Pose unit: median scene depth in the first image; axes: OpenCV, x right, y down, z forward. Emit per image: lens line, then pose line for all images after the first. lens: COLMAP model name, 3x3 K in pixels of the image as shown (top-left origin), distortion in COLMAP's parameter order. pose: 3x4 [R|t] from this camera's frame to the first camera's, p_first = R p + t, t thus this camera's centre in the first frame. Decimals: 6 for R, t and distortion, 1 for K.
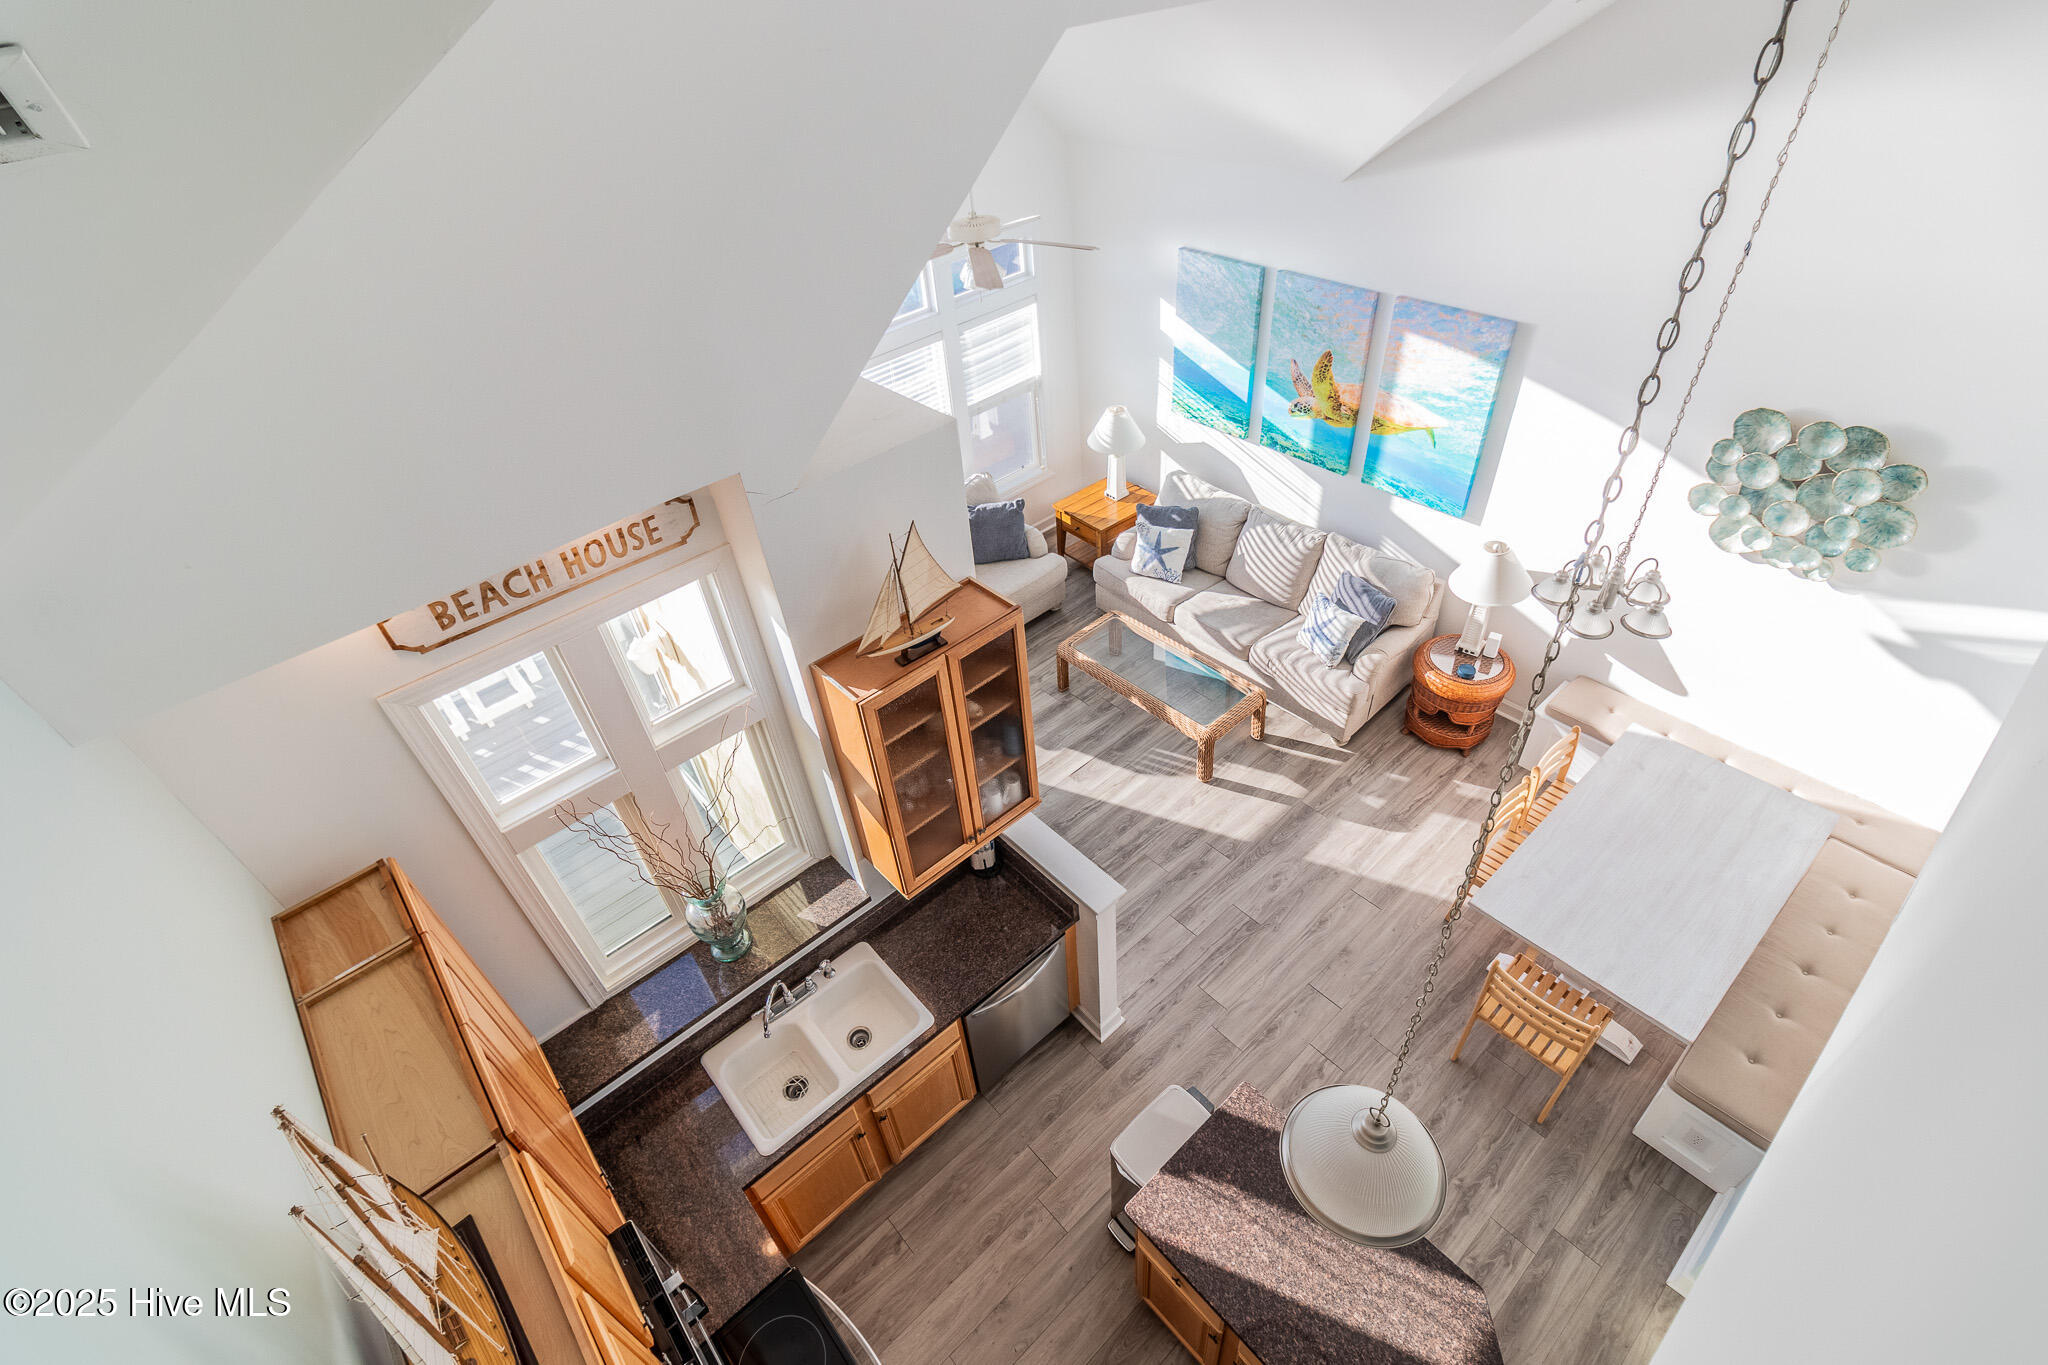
lens RADIAL K [[946.3, 0, 1017.9], [0, 946.3, 689.8], [0, 0, 1]] dist [0.001985, 0.000832]
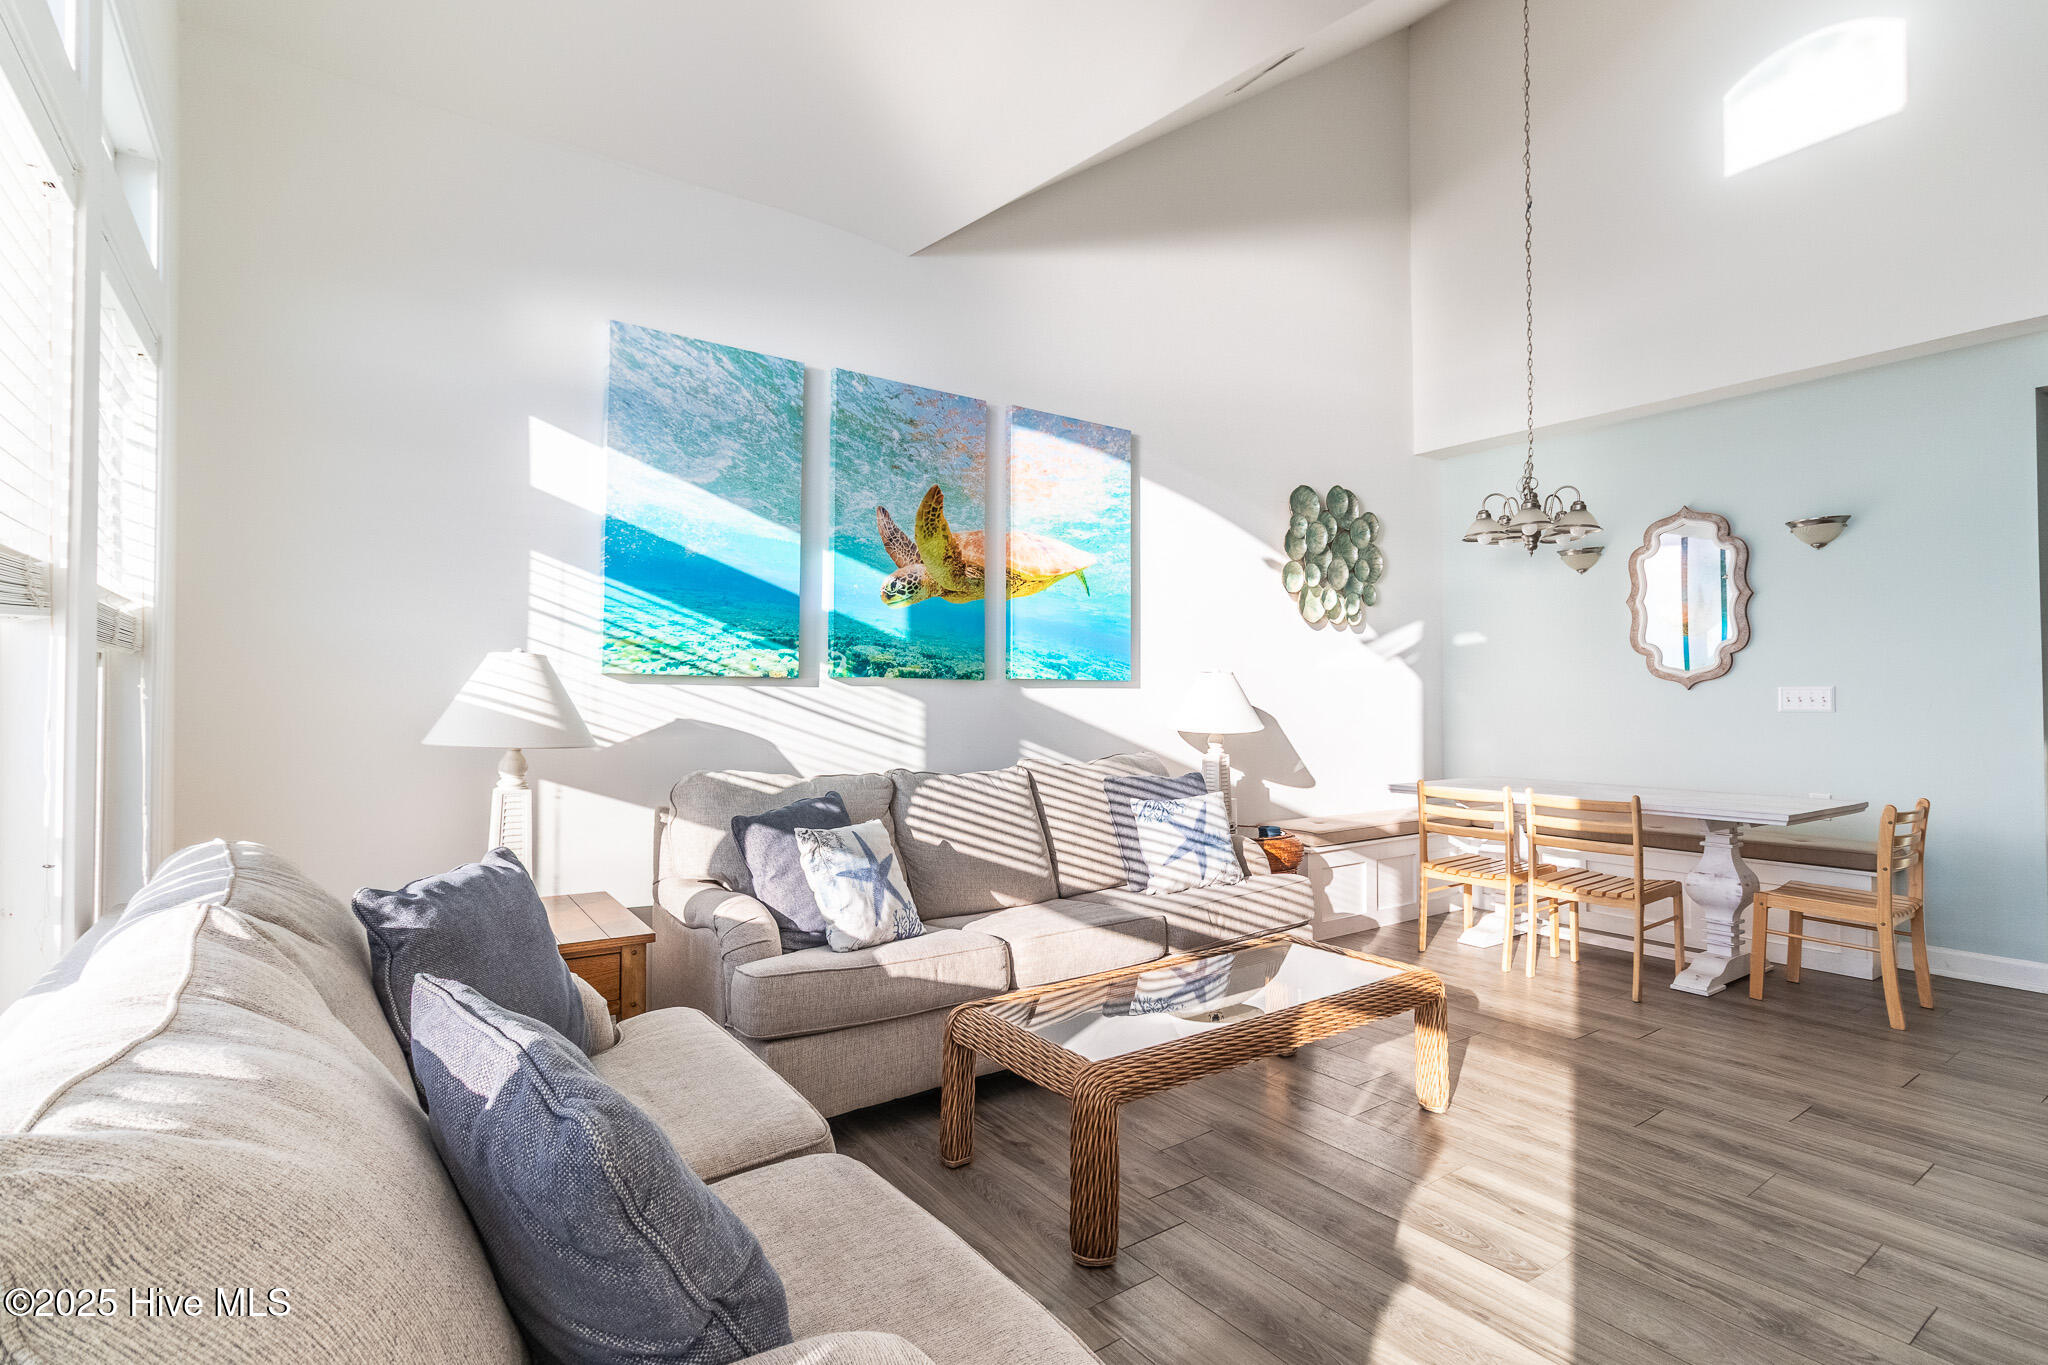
lens RADIAL K [[946.3, 0, 1010.1], [0, 946.3, 693.1], [0, 0, 1]] dist [0.001985, 0.000832]
pose [[0.116494, 0.085060, 0.989542, -0.298916], [0.644014, 0.752009, -0.140459, -0.124218], [-0.756092, 0.653642, 0.032824, 1.025142]]
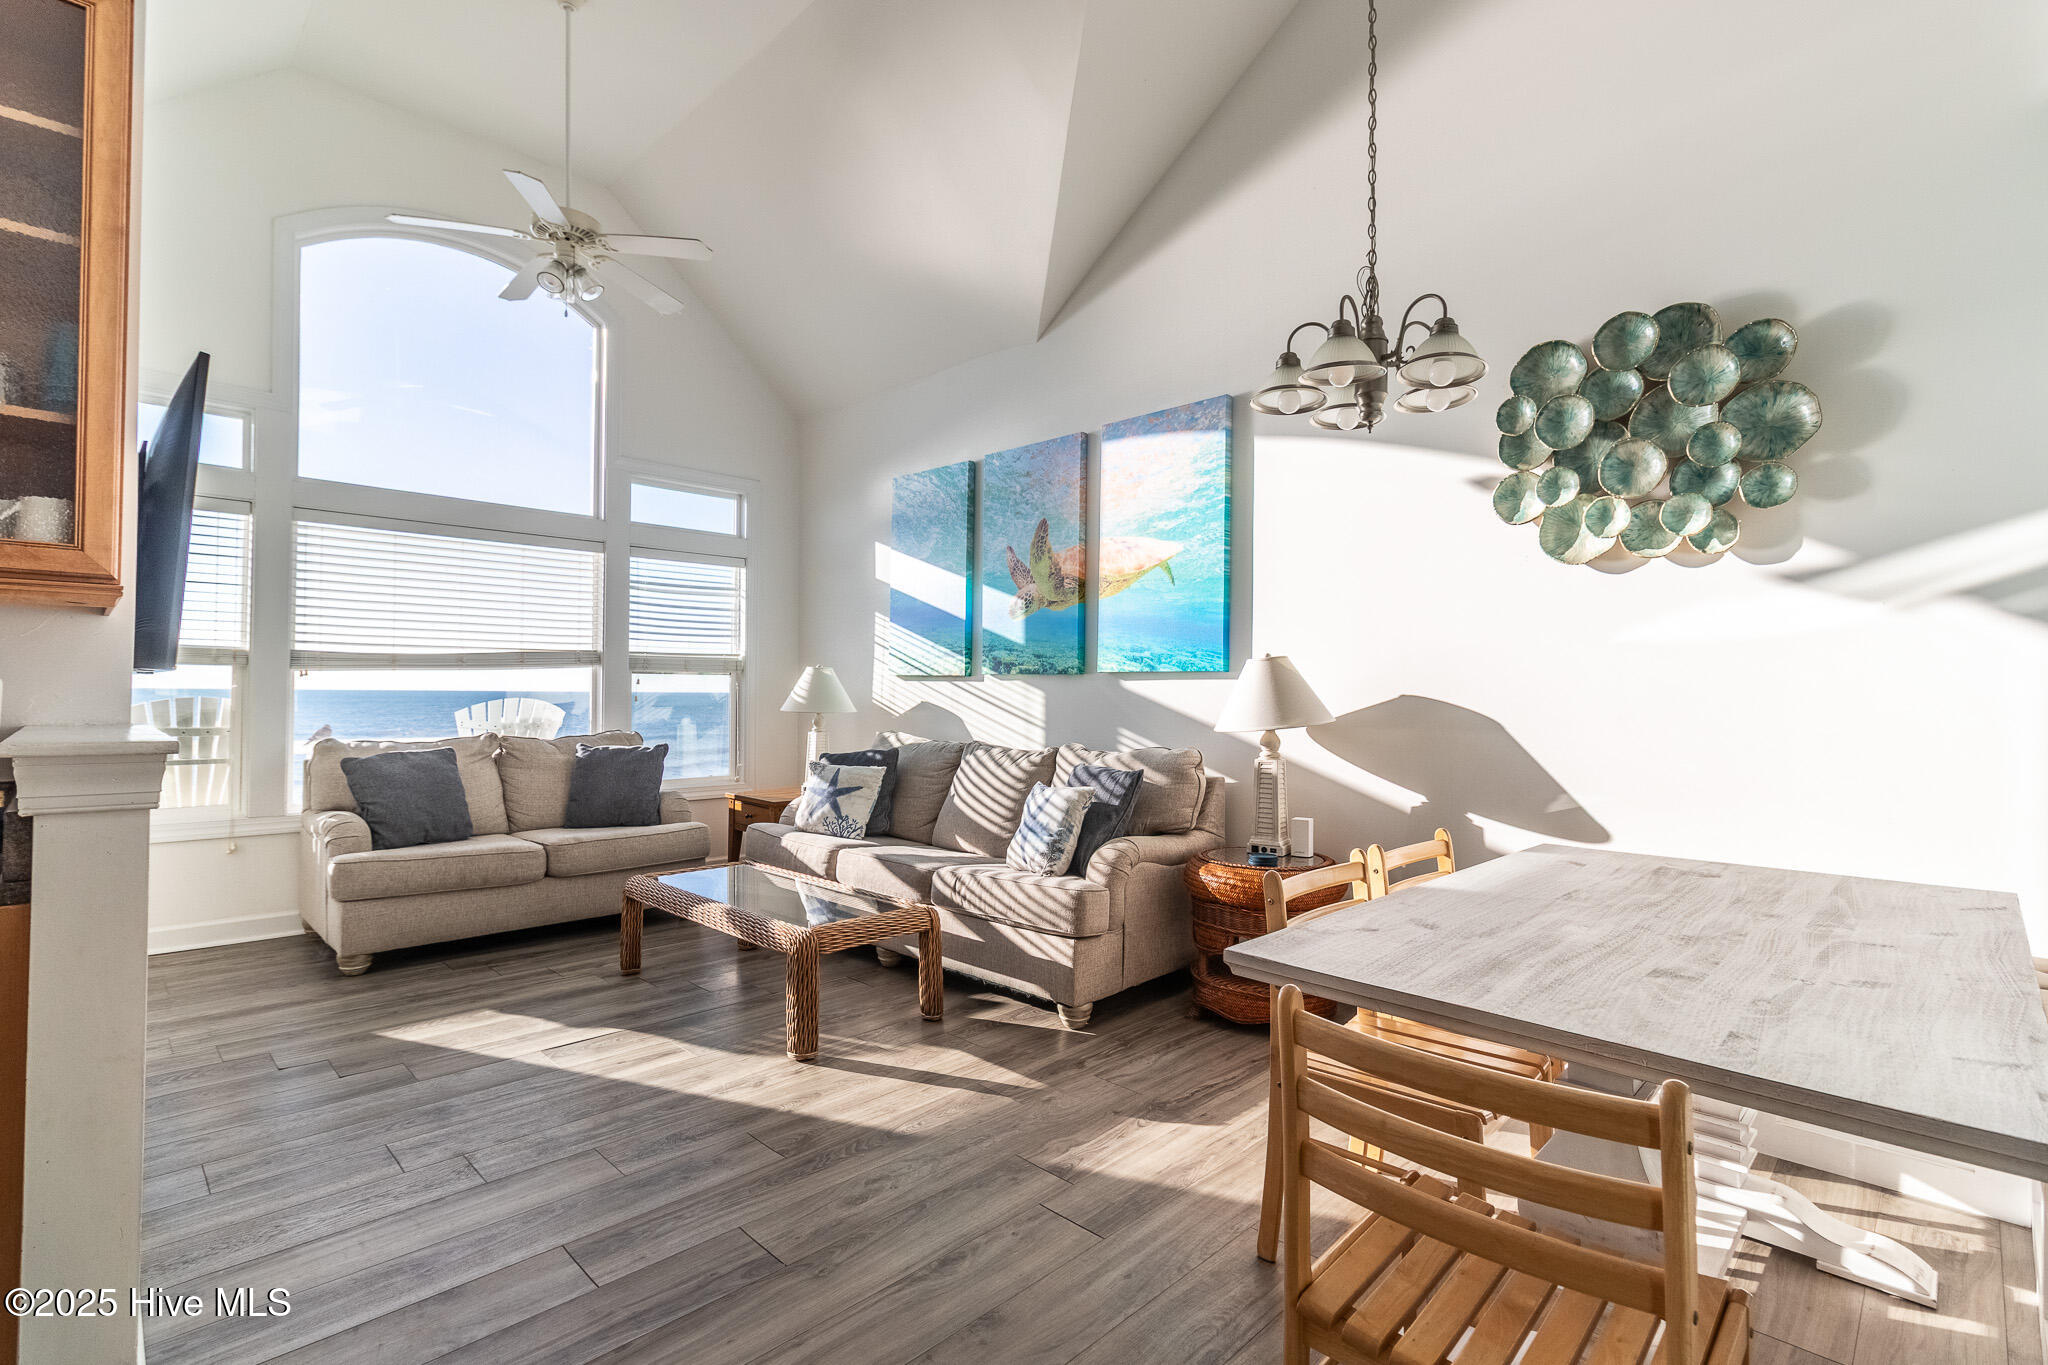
lens RADIAL K [[946.3, 0, 1024.1], [0, 946.3, 676.0], [0, 0, 1]] dist [0.001985, 0.000832]
pose [[0.993717, 0.087968, 0.069197, 0.265654], [-0.018759, 0.740421, -0.671881, 0.284267], [-0.110339, 0.666362, 0.737420, 0.490296]]
